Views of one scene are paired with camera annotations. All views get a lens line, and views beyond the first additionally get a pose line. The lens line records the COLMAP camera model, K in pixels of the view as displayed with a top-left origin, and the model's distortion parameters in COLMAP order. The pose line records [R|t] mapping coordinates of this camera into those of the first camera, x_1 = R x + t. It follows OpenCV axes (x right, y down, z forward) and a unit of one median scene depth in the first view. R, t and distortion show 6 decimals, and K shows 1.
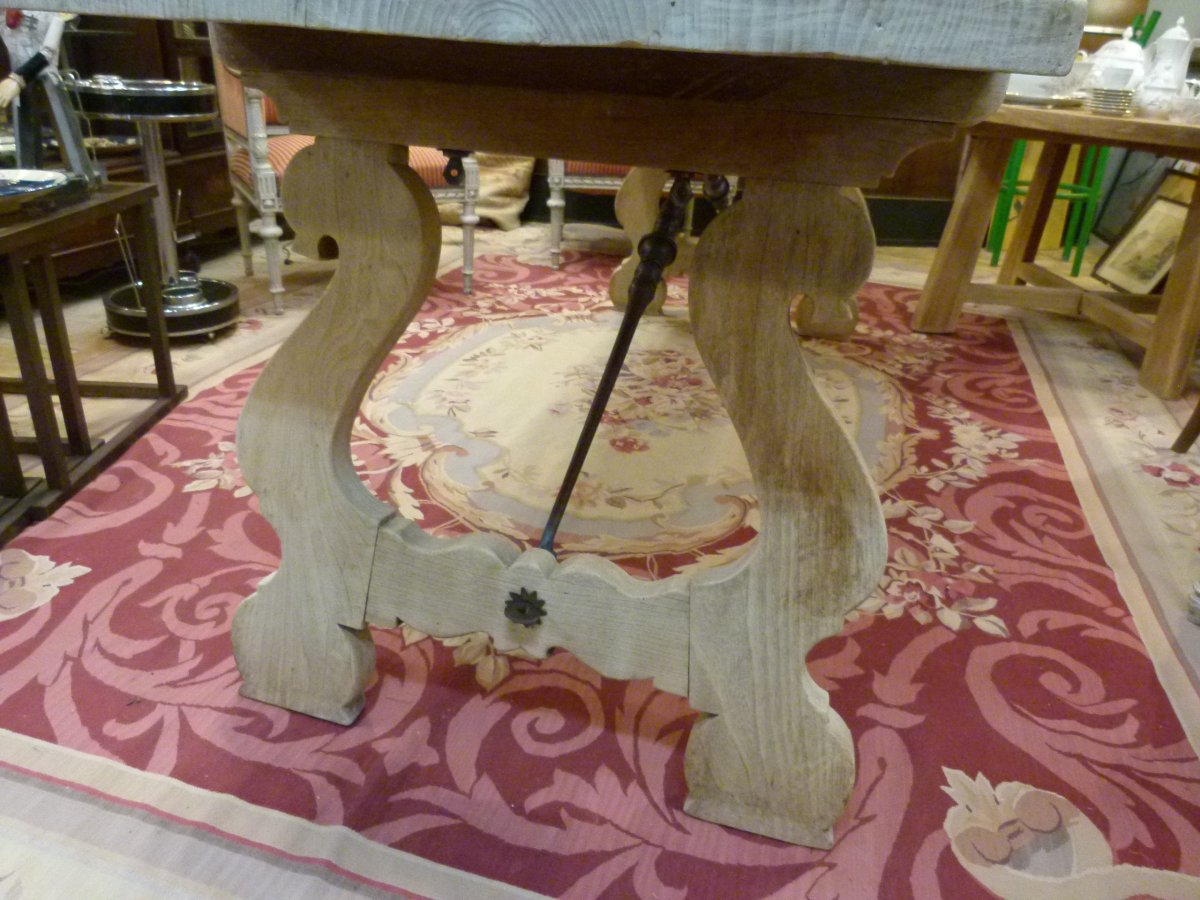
lens RADIAL K [[890.9, 0, 594.8], [0, 890.9, 448.6], [0, 0, 1]] dist [-0.039057, 0.028085]
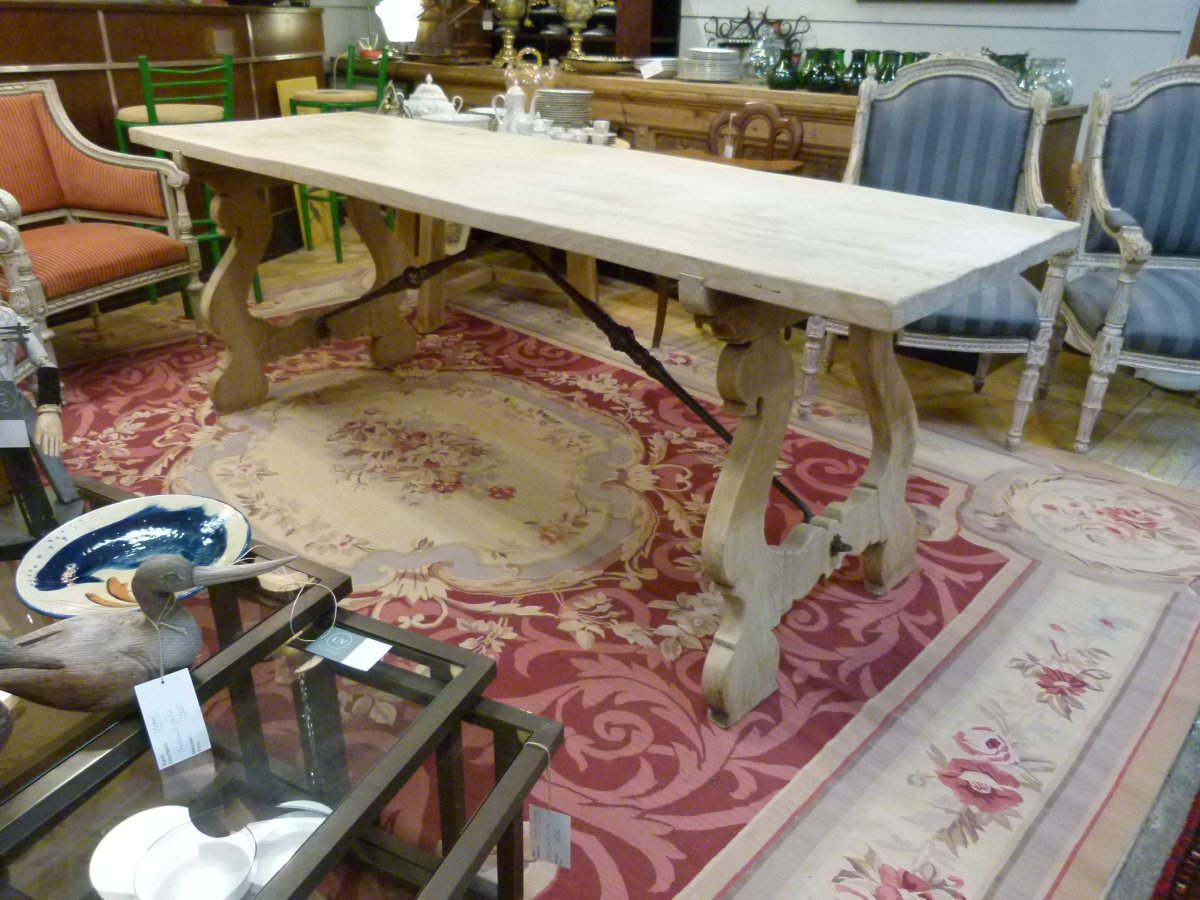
lens RADIAL K [[890.9, 0, 596.3], [0, 890.9, 445.6], [0, 0, 1]] dist [-0.039057, 0.028085]
pose [[0.461469, -0.421834, 0.780450, -1.400413], [0.375255, 0.889960, 0.259142, -0.556587], [-0.803885, 0.173282, 0.568984, 0.300620]]
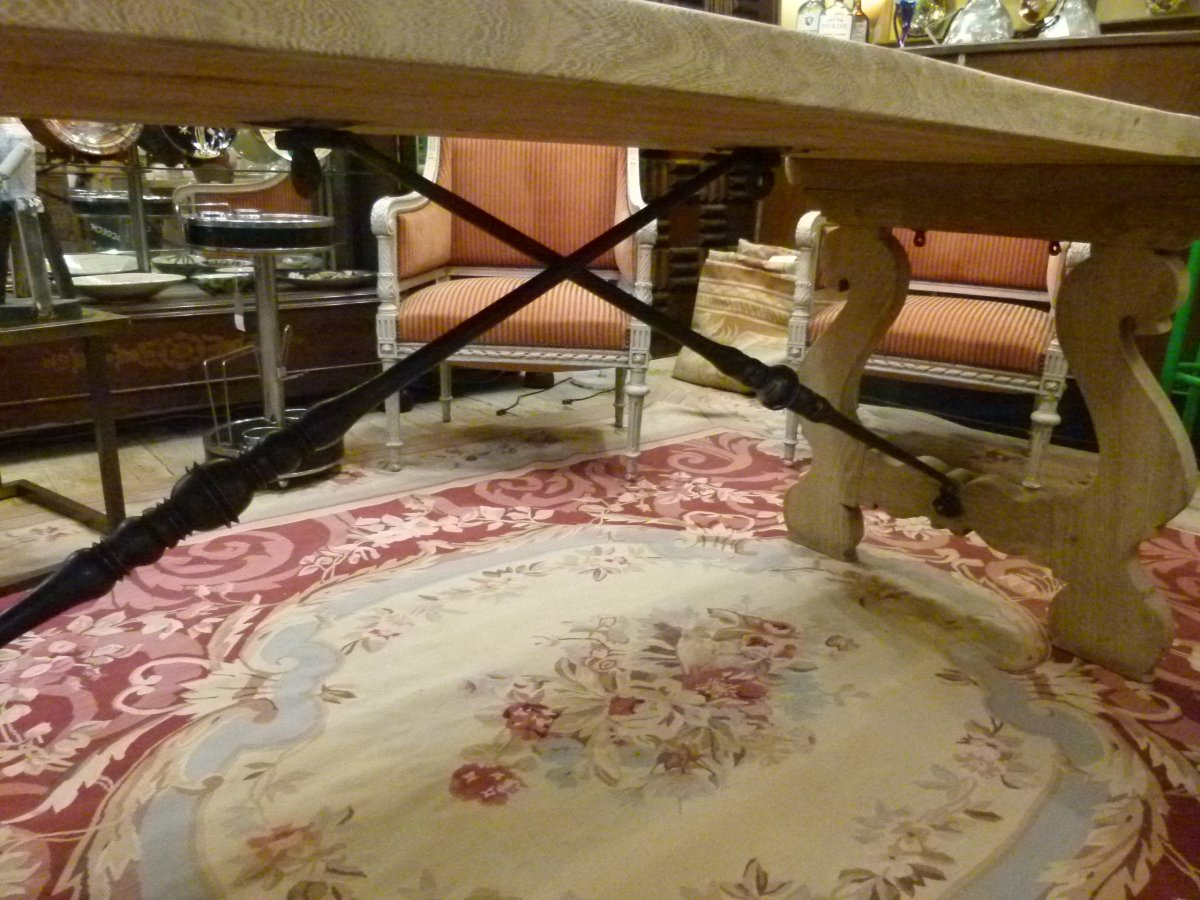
lens RADIAL K [[890.9, 0, 599.7], [0, 890.9, 453.9], [0, 0, 1]] dist [-0.039057, 0.028085]
pose [[0.825718, 0.145850, -0.544901, 0.664731], [-0.229092, 0.969449, -0.087669, -0.311283], [0.515467, 0.197222, 0.833905, 0.828397]]
